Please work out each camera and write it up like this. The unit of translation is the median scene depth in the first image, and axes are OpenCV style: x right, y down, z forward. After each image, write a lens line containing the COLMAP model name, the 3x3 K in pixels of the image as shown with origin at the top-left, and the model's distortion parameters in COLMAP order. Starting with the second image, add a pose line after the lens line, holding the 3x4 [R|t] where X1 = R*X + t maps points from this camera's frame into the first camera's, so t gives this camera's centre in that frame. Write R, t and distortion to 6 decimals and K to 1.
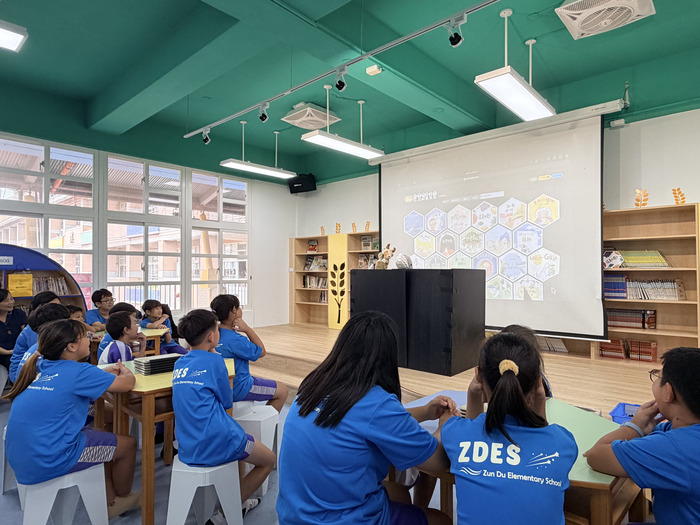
lens RADIAL K [[424.0, 0, 350.0], [0, 424.0, 262.5], [0, 0, 1]] dist [0.002622, -0.000091]
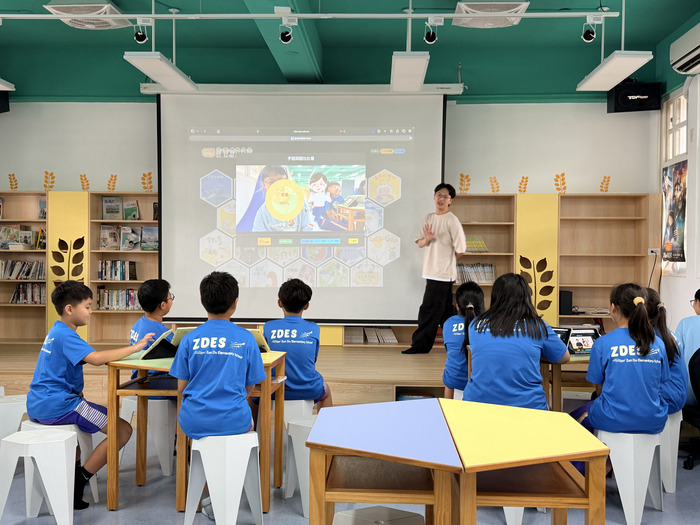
lens RADIAL K [[796.1, 0, 350.0], [0, 796.1, 262.5], [0, 0, 1]] dist [0.231938, -0.602476]
pose [[0.767781, 0.008650, 0.640654, -0.600315], [-0.025072, 0.999549, 0.016552, 0.009658], [-0.640222, -0.028771, 0.767651, -0.231446]]
